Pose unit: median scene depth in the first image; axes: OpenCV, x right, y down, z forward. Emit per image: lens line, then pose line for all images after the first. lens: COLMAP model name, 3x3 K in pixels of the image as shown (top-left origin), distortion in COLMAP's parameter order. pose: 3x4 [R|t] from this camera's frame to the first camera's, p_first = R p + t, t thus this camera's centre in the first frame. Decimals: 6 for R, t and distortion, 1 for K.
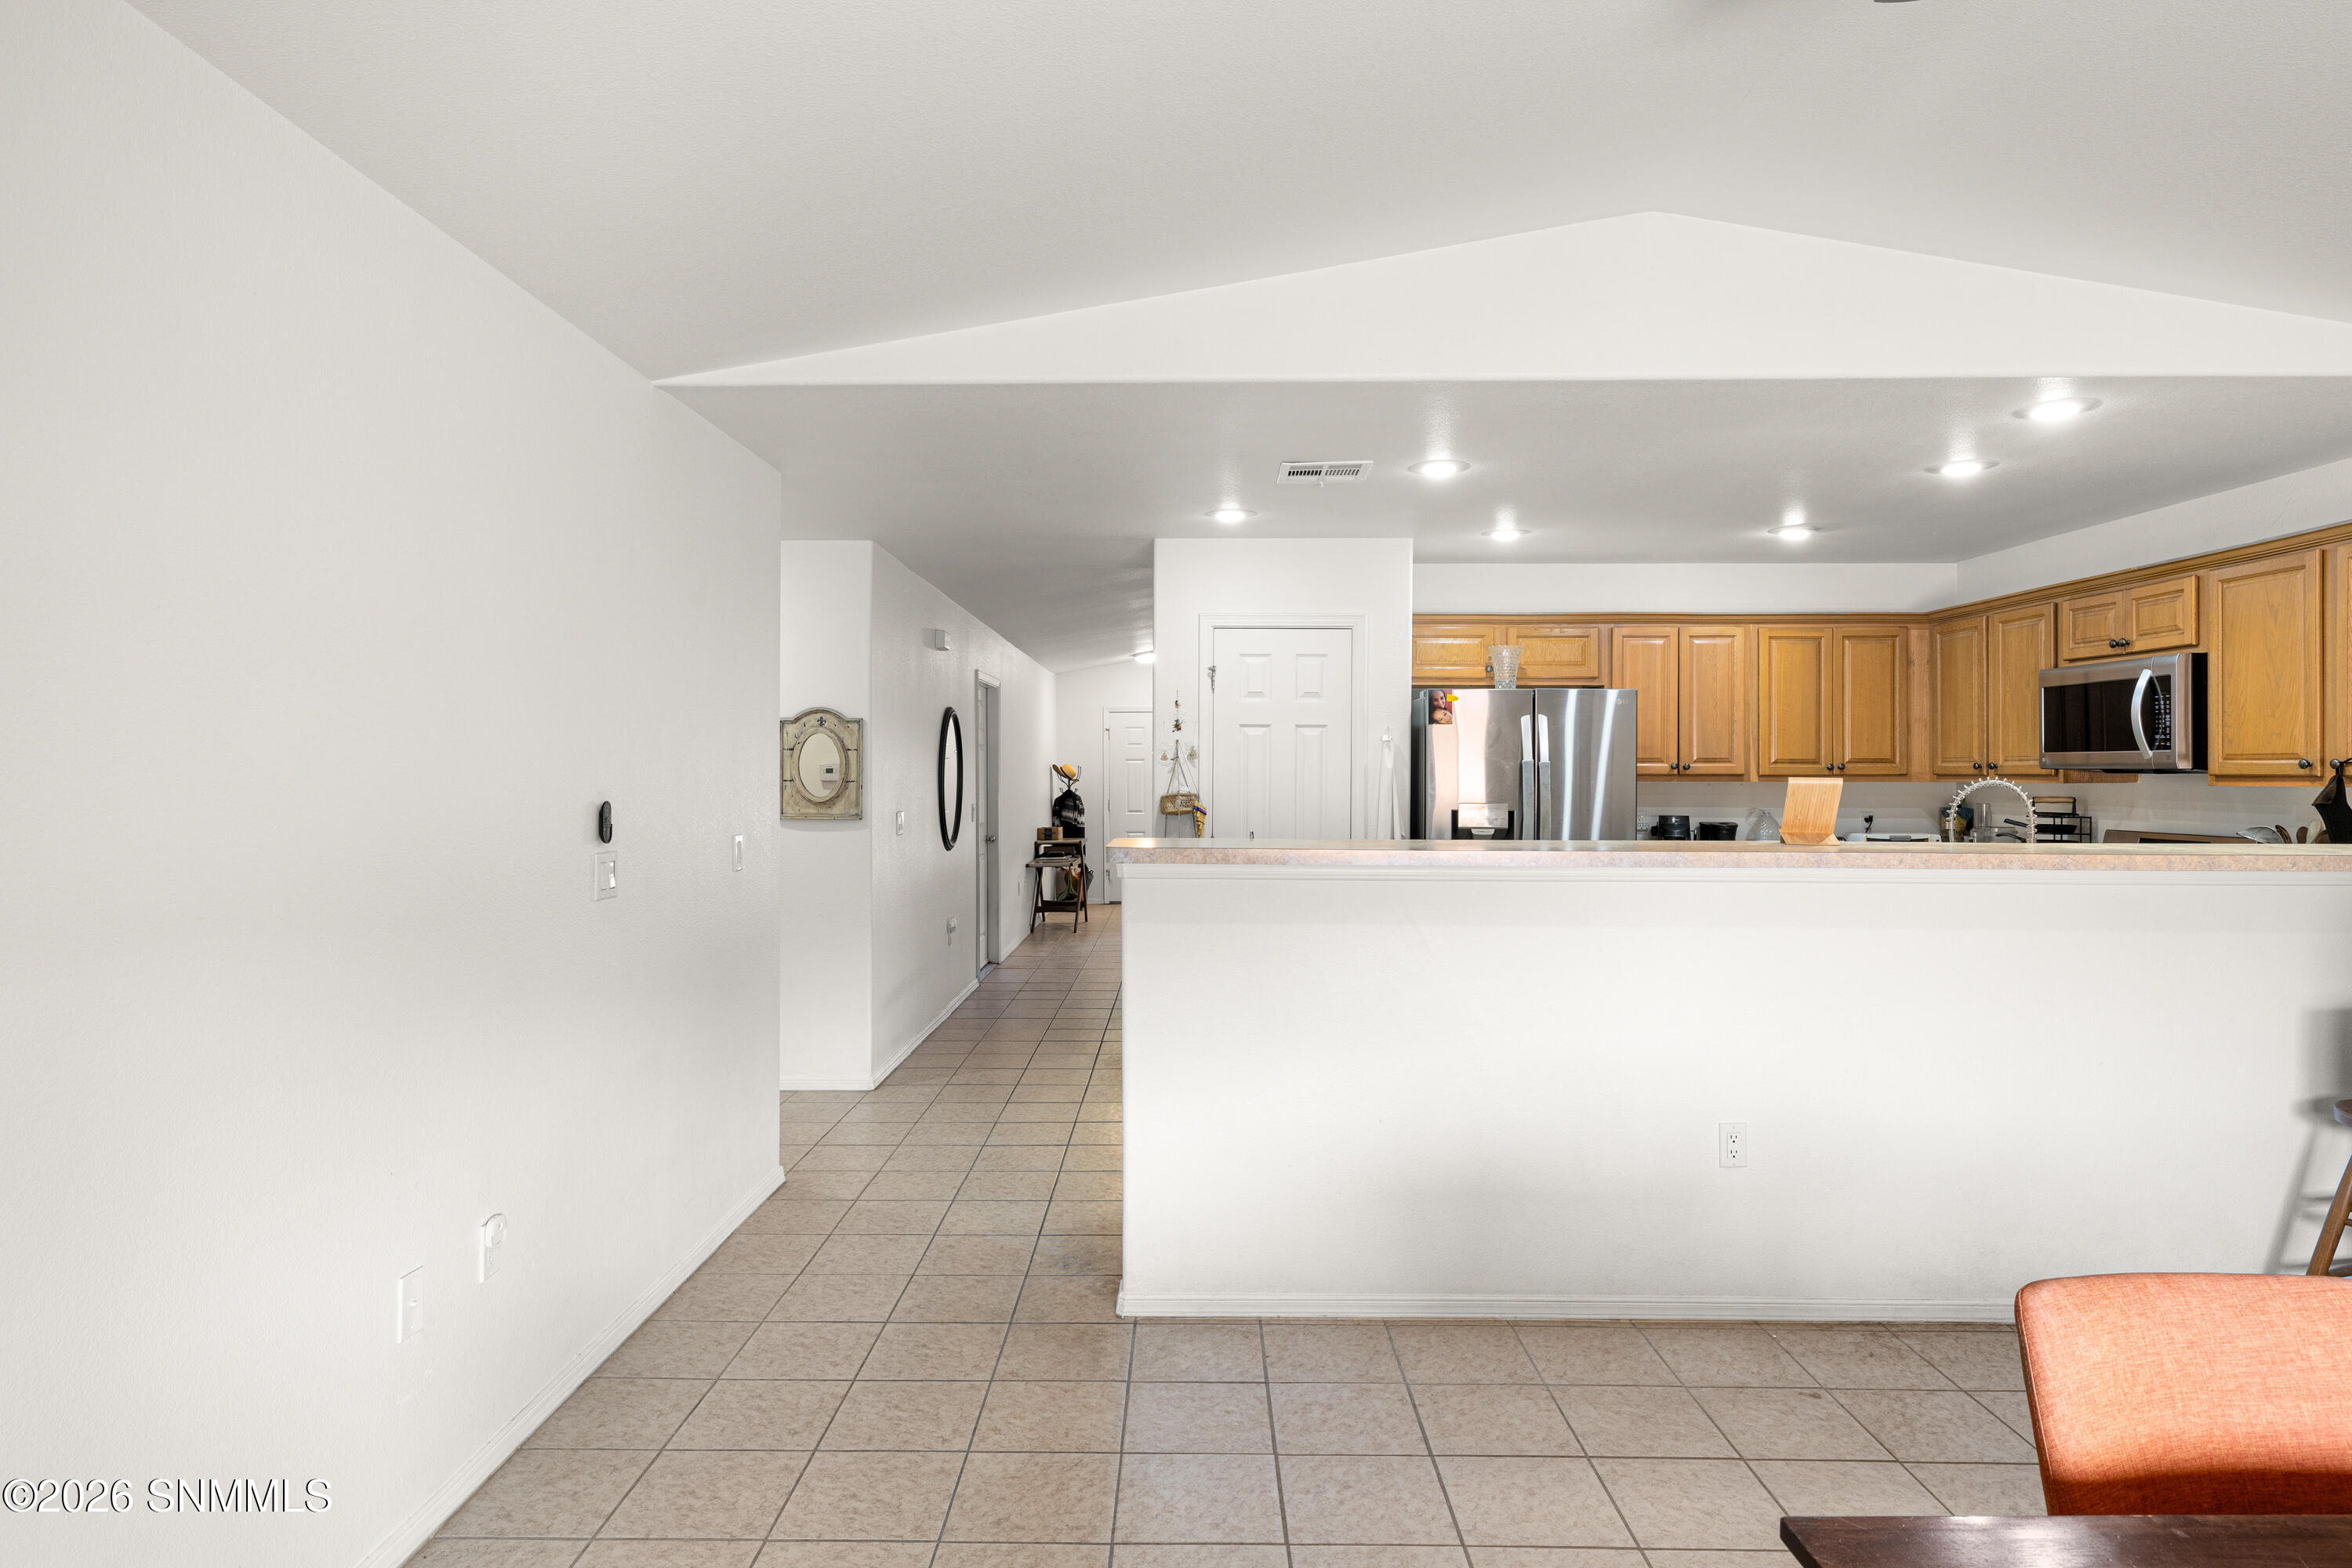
lens RADIAL K [[1335.2, 0, 1173.3], [0, 1335.2, 770.2], [0, 0, 1]] dist [0.004647, 0.000664]
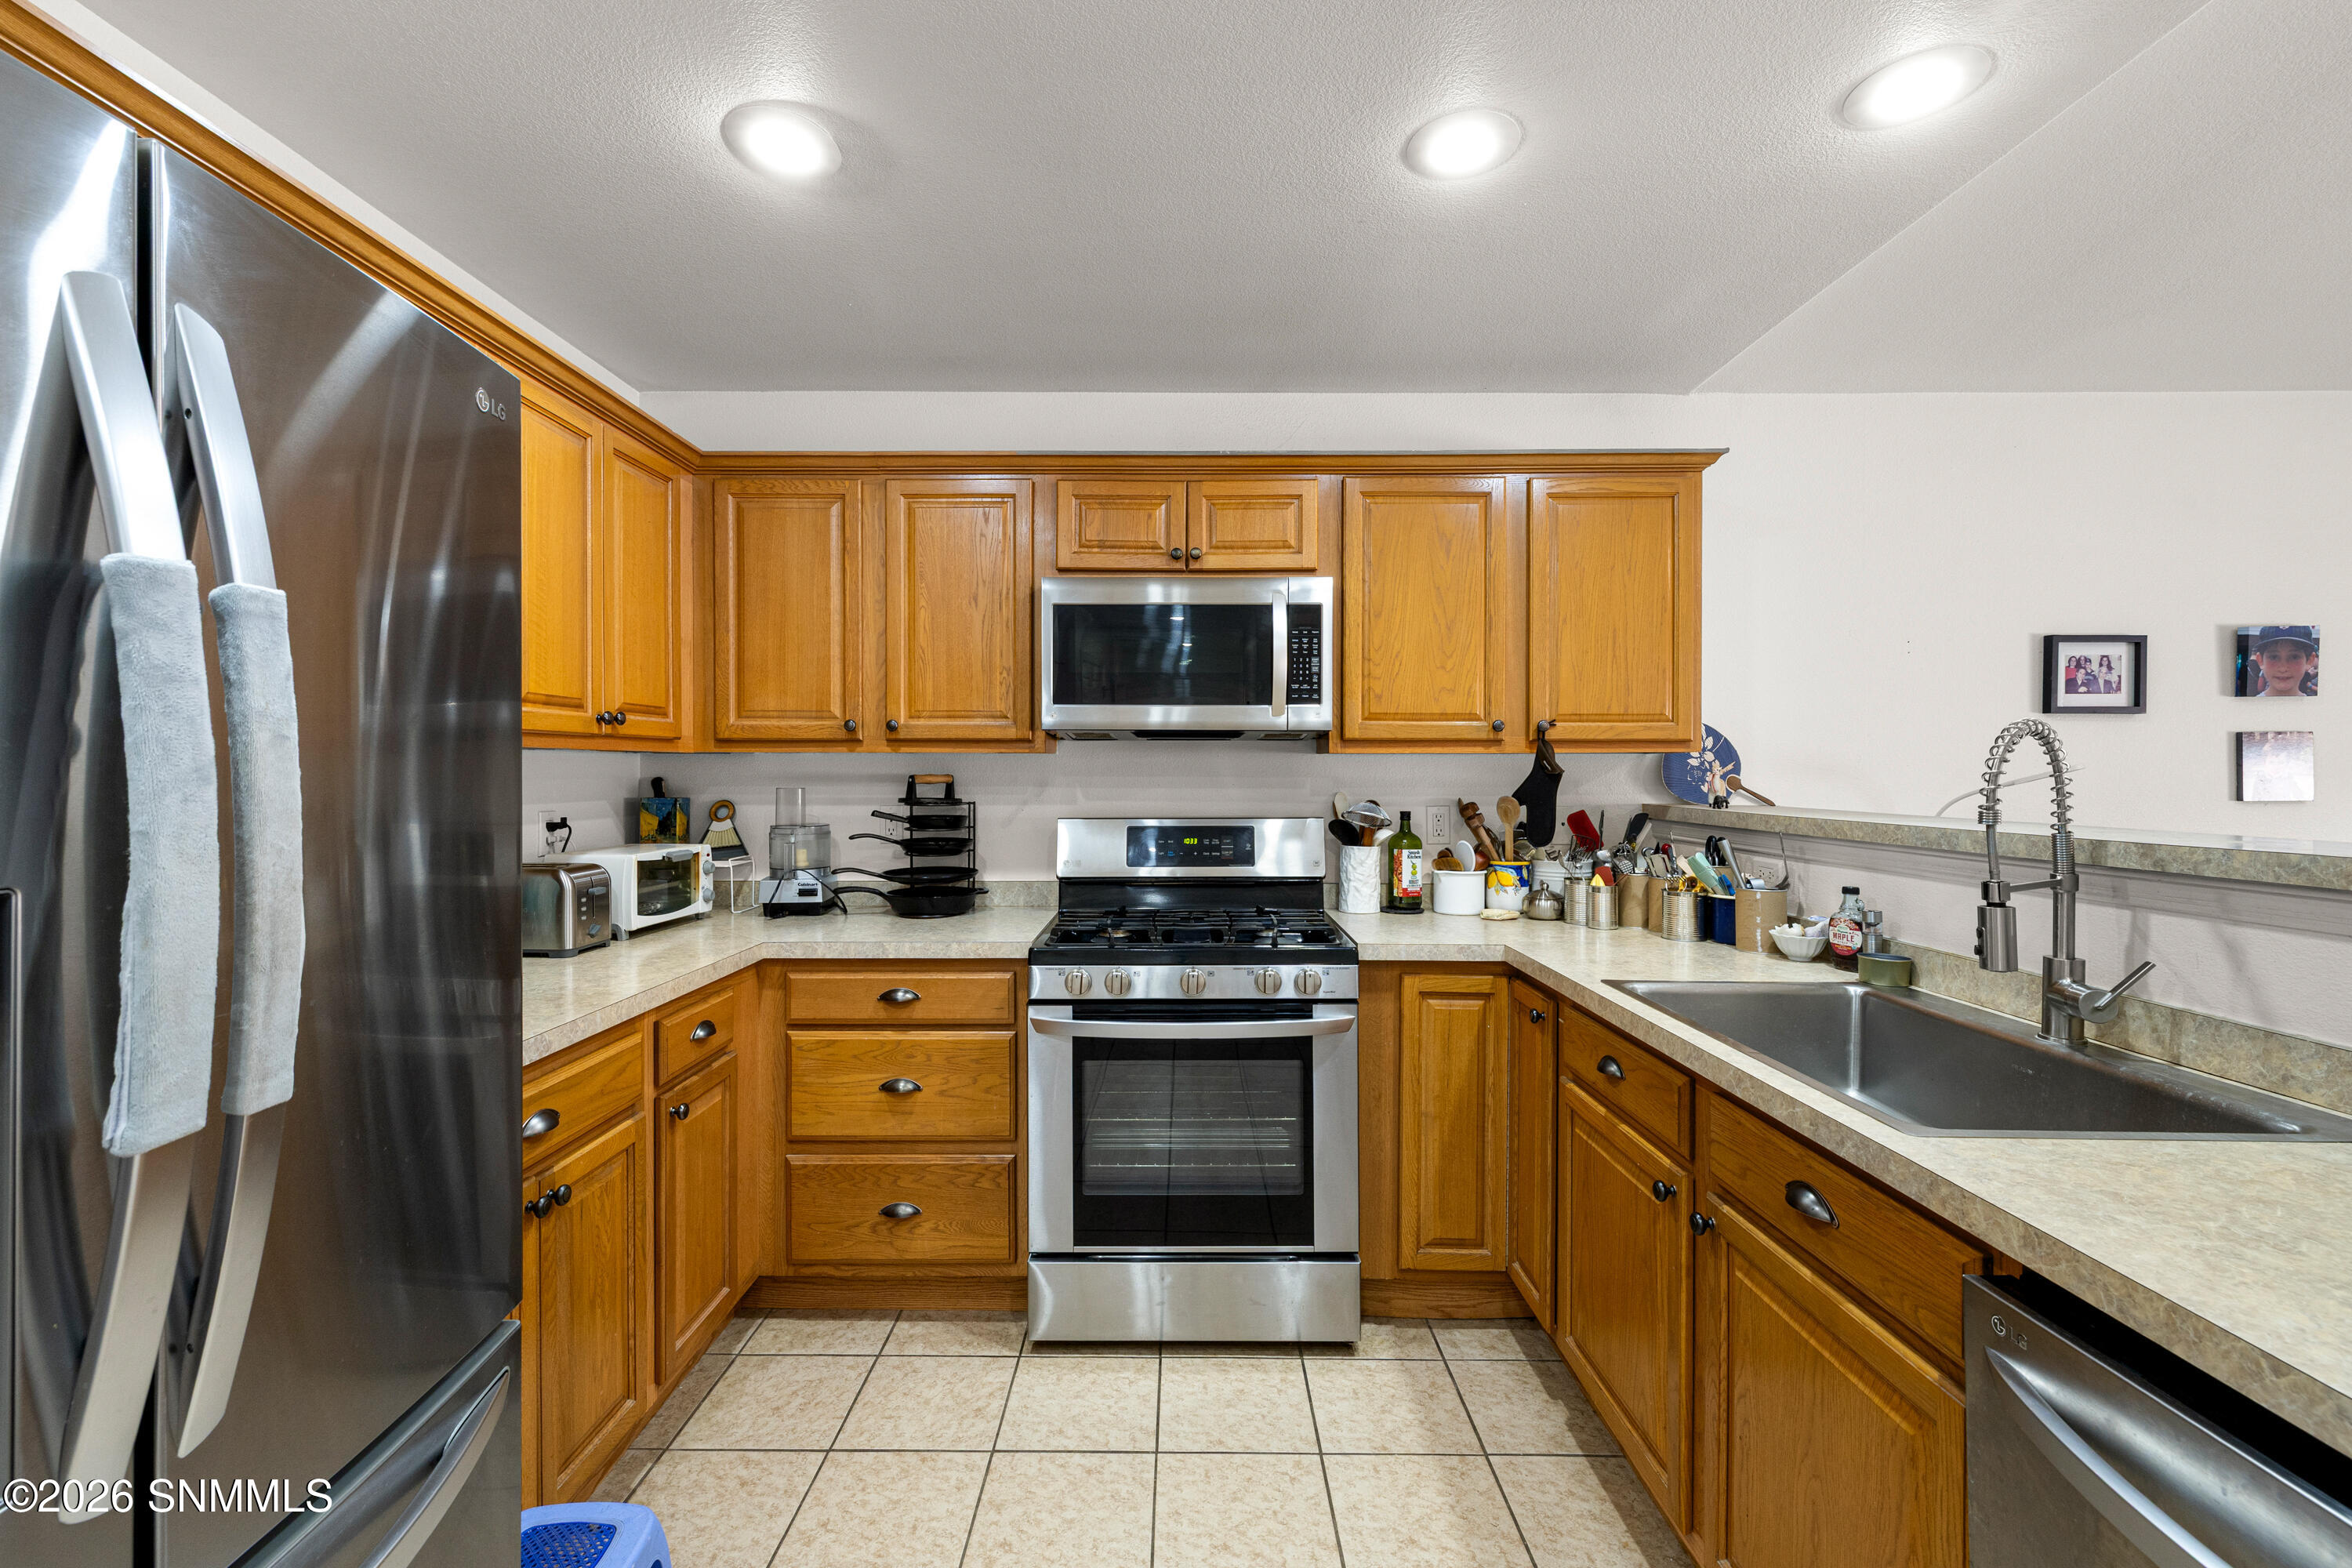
lens RADIAL K [[1014.4, 0, 1174.6], [0, 1014.4, 771.4], [0, 0, 1]] dist [0.004456, -0.000373]
pose [[-0.005134, -0.002933, 0.999983, 0.175200], [-0.001887, 0.999994, 0.002924, 0.019888], [-0.999985, -0.001872, -0.005140, 1.061070]]
